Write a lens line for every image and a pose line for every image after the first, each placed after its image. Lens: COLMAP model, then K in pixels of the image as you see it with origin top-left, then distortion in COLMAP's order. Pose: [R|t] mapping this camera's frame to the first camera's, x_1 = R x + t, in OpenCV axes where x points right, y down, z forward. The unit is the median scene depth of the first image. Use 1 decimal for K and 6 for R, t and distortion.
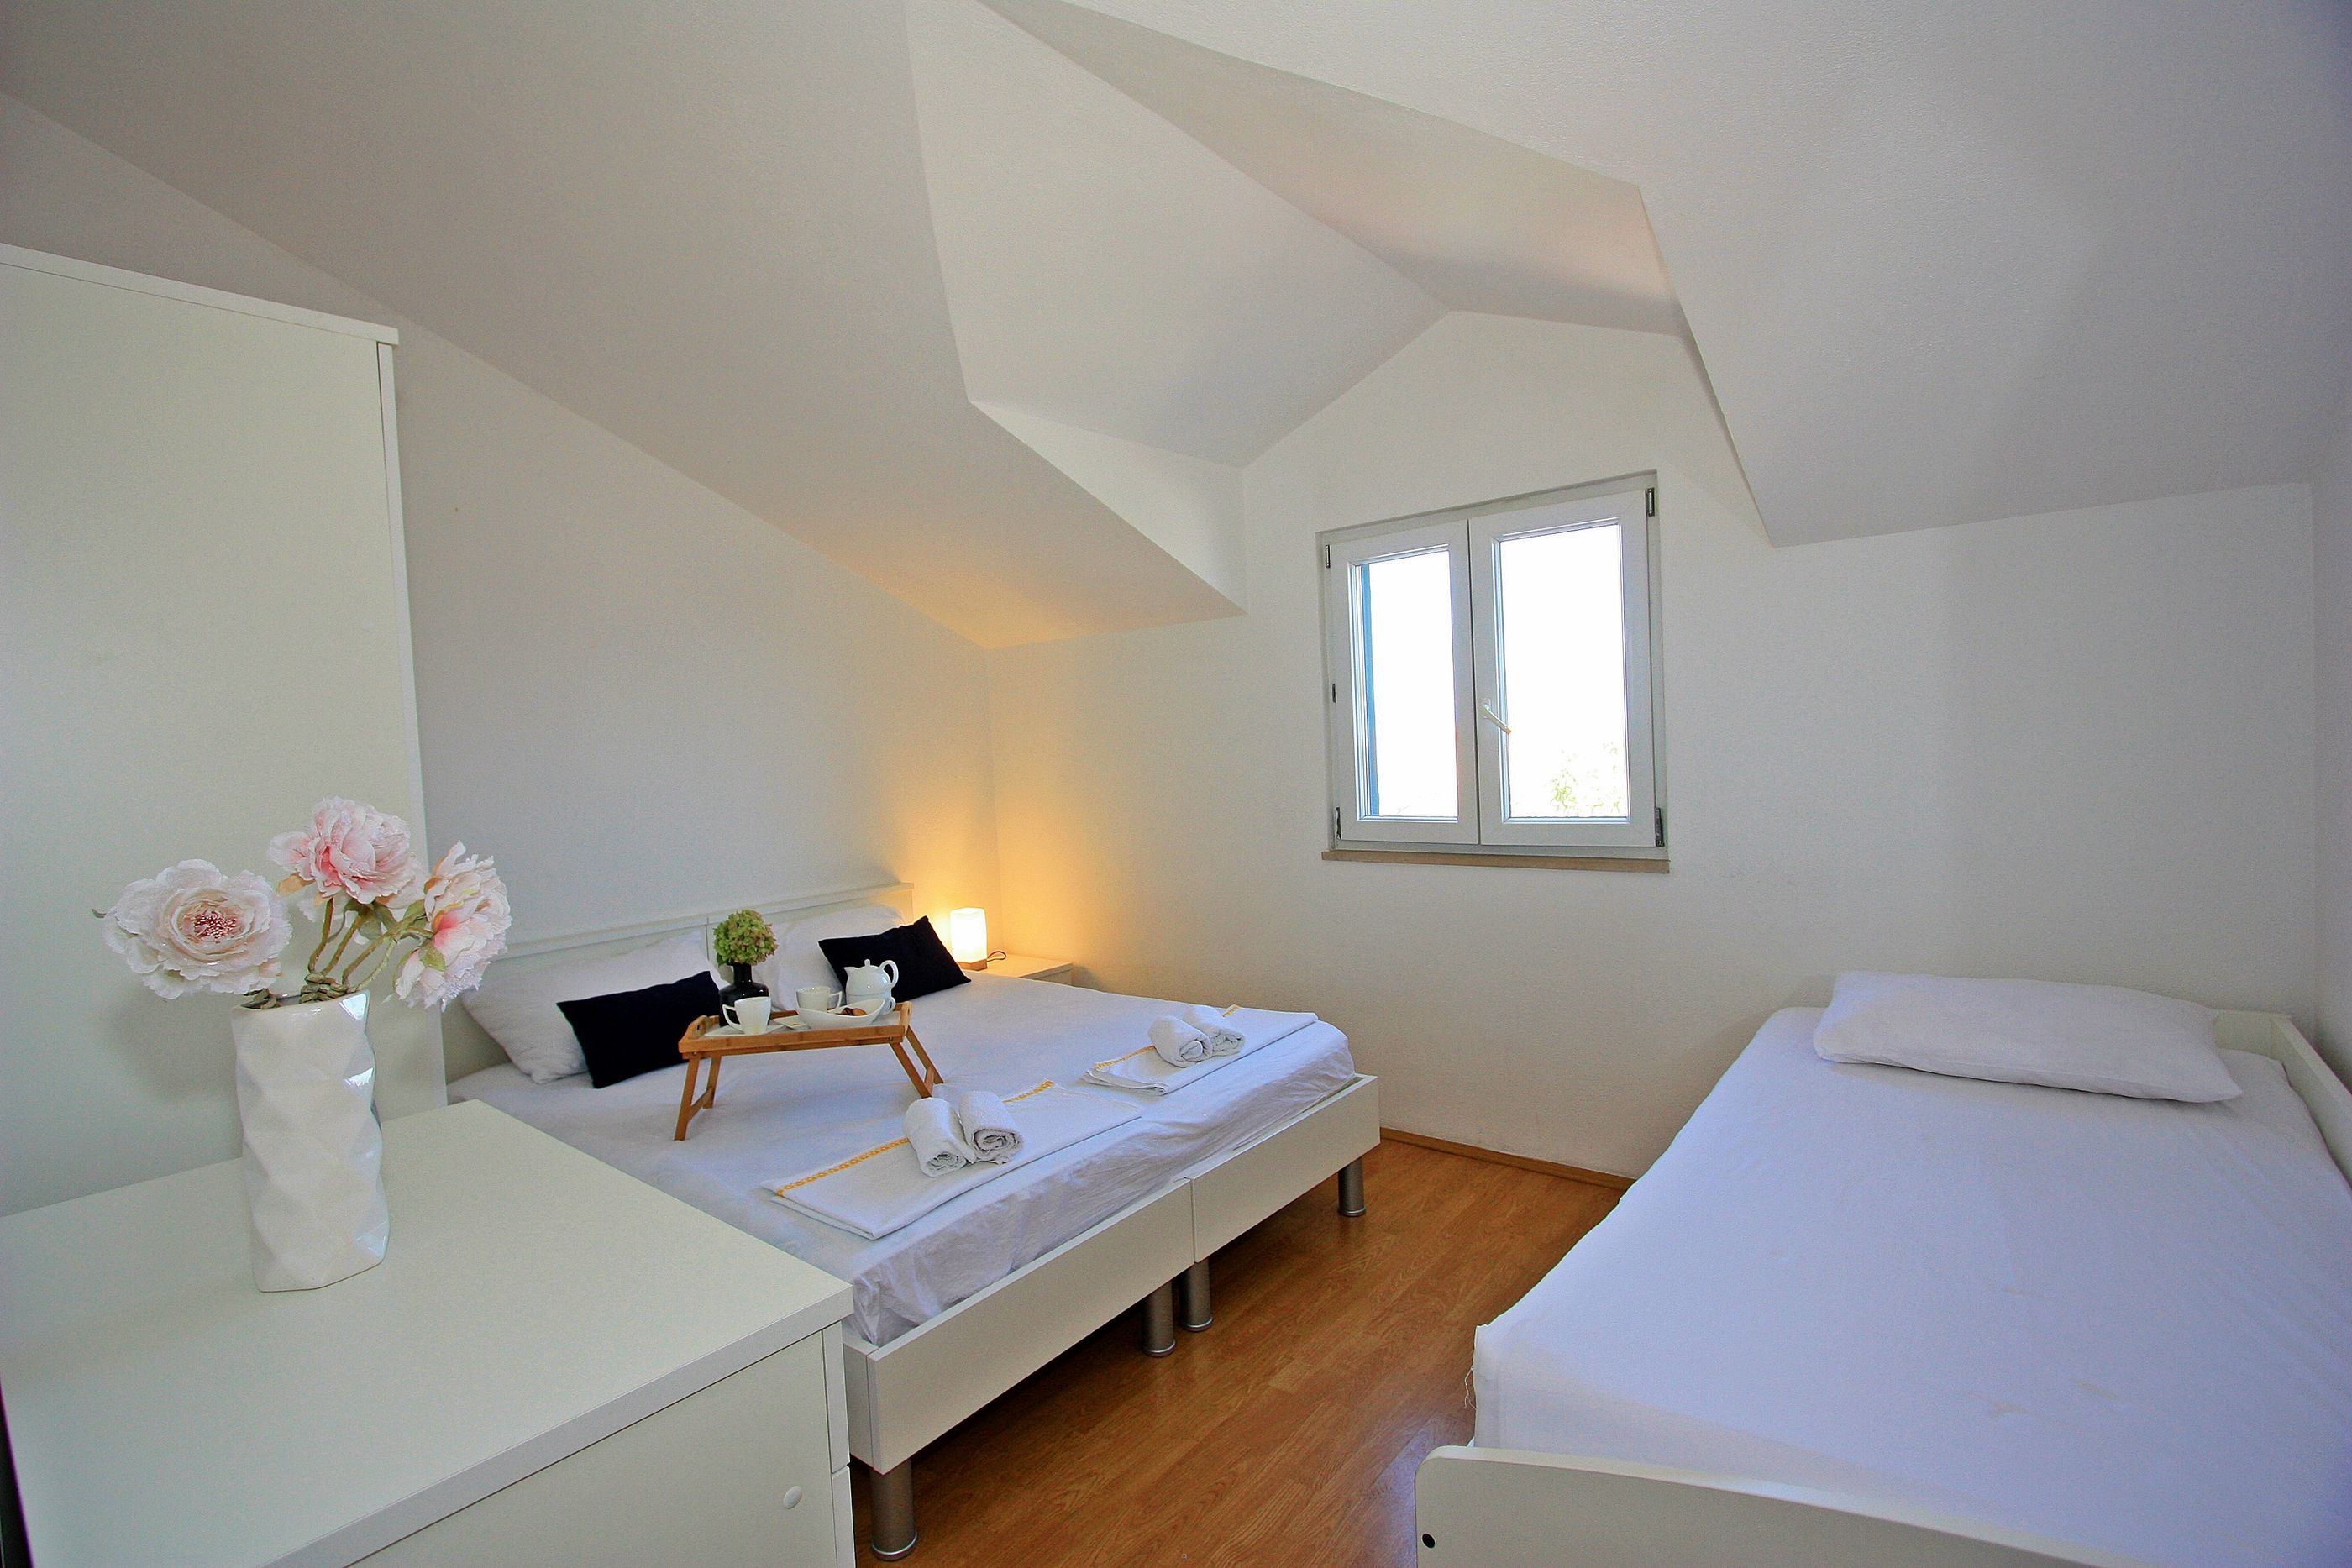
lens RADIAL K [[1150.5, 0, 1174.0], [0, 1150.5, 791.8], [0, 0, 1]] dist [-0.017014, -0.000496]
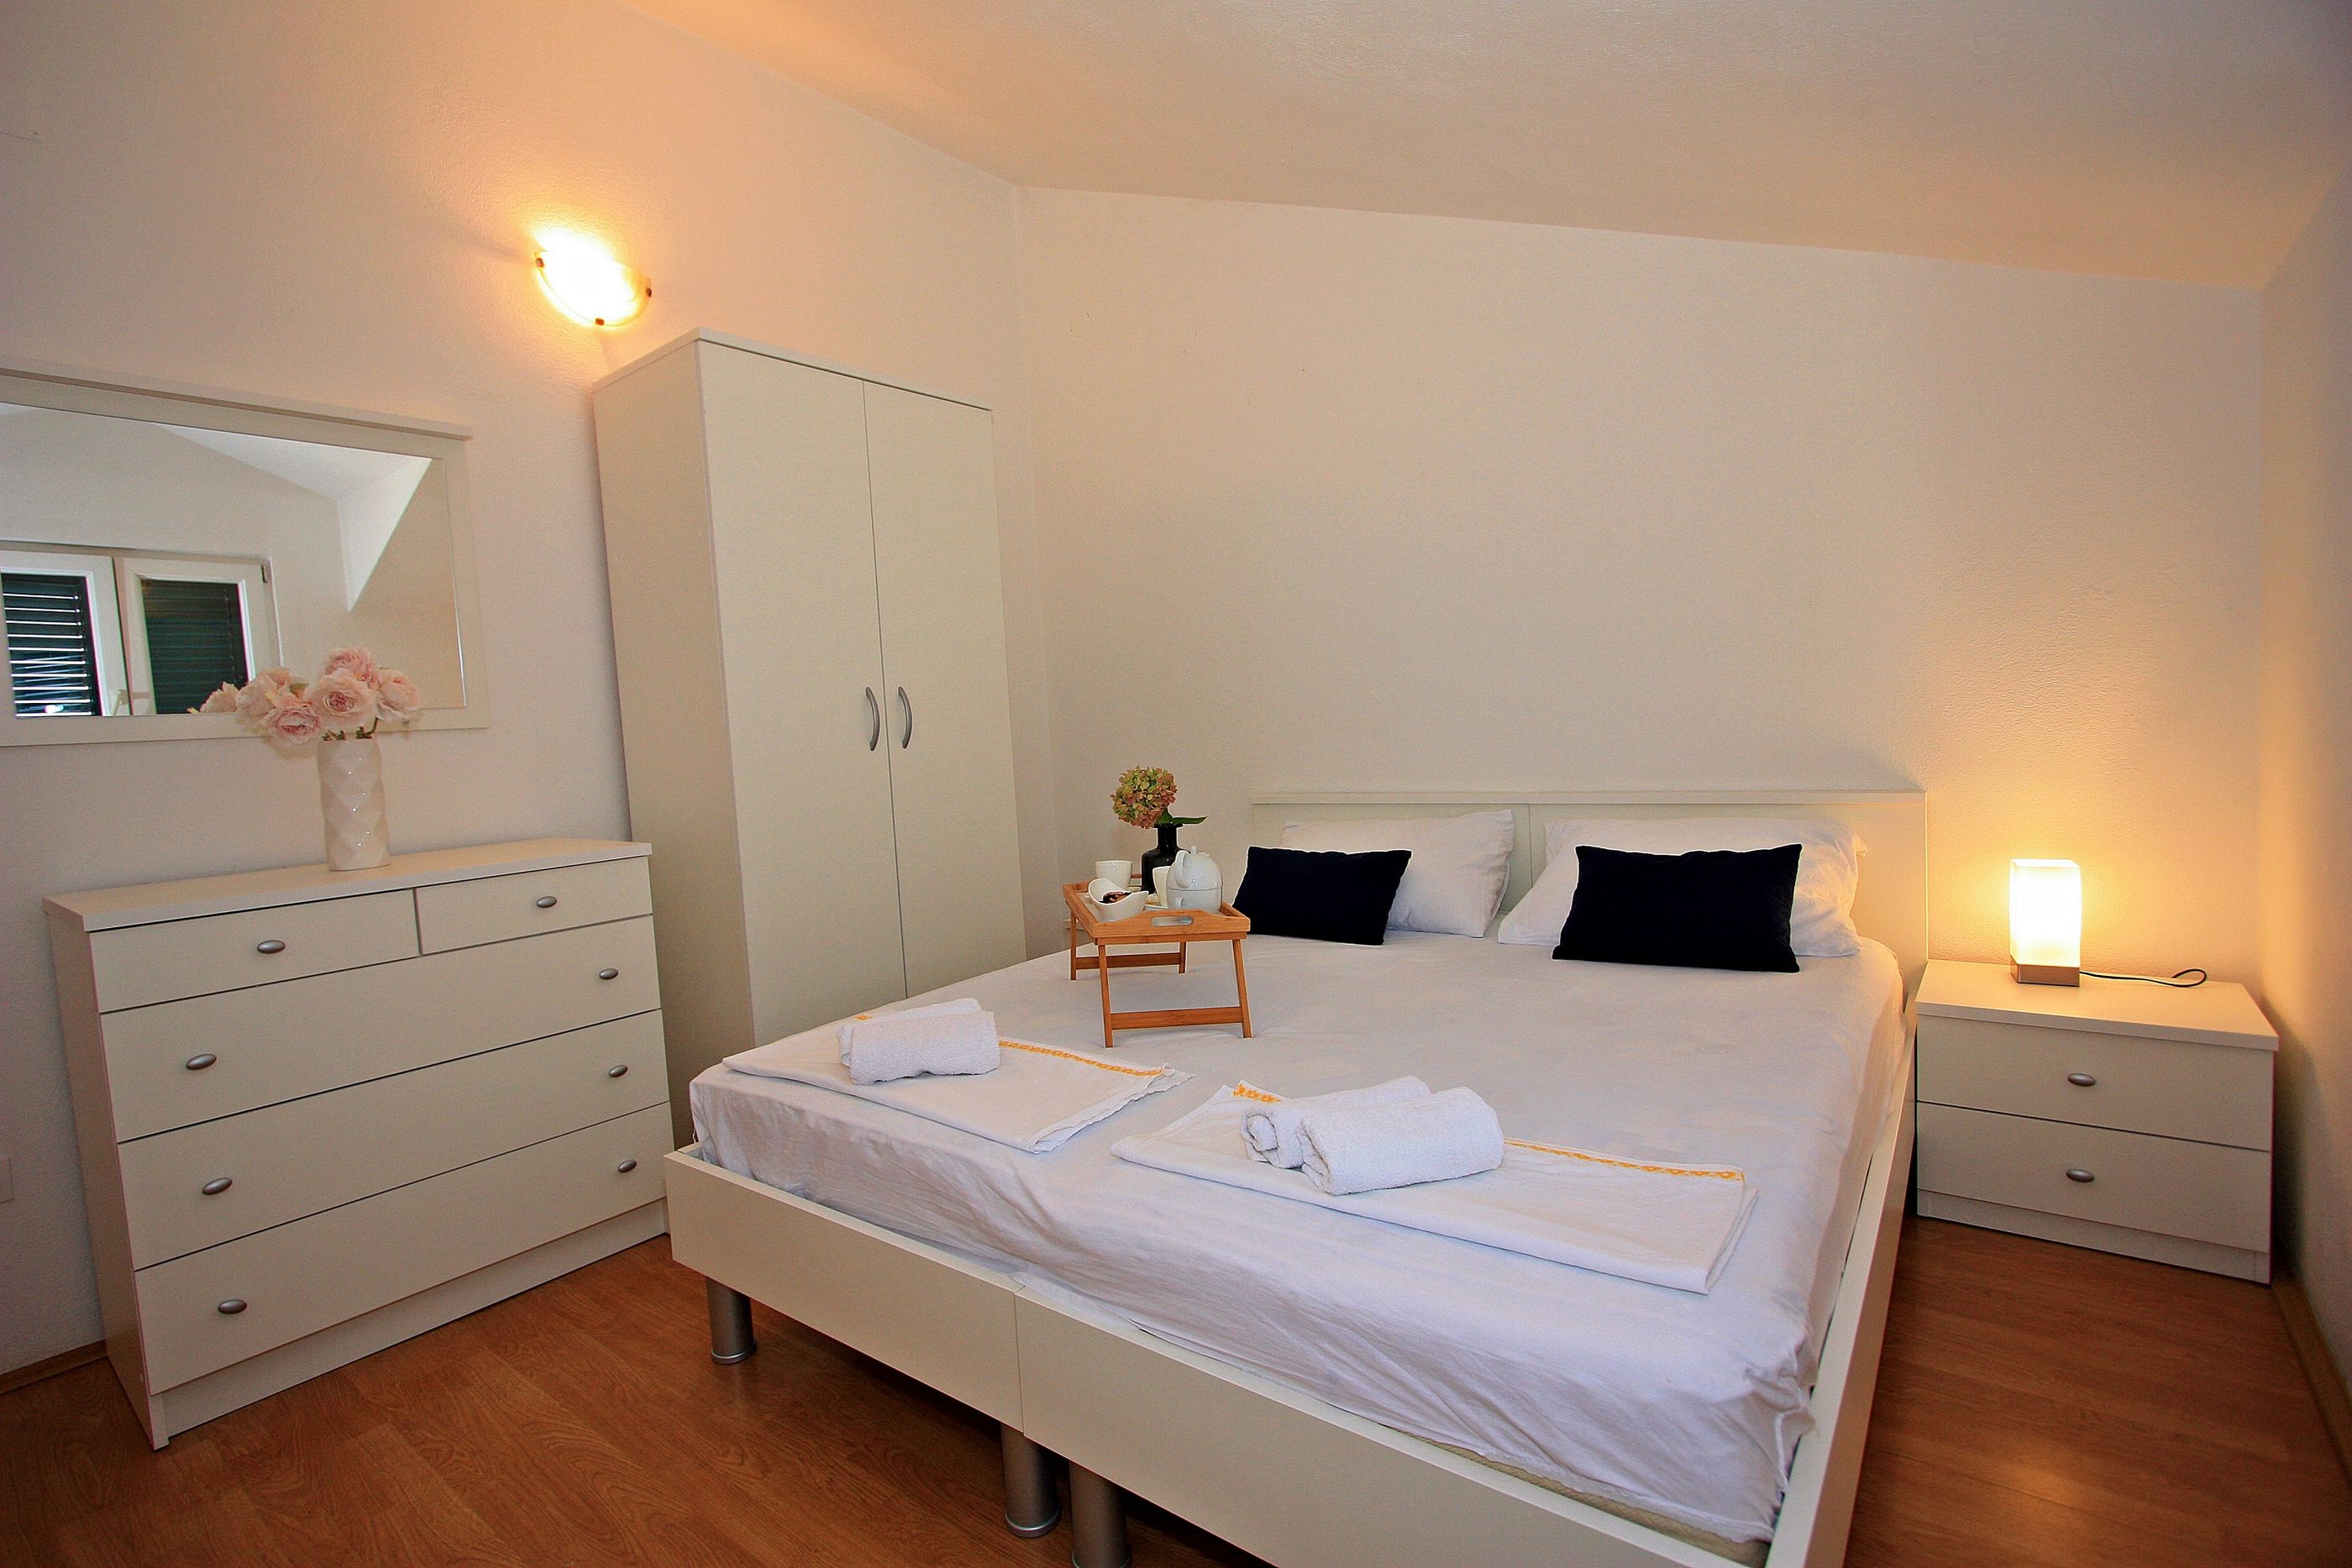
lens RADIAL K [[1150.5, 0, 1171.8], [0, 1150.5, 783.9], [0, 0, 1]] dist [-0.017014, -0.000496]
pose [[-0.039184, 0.104643, -0.993738, 0.589329], [0.012378, 0.994476, 0.104232, 0.023204], [0.999155, -0.008216, -0.040263, 1.158850]]
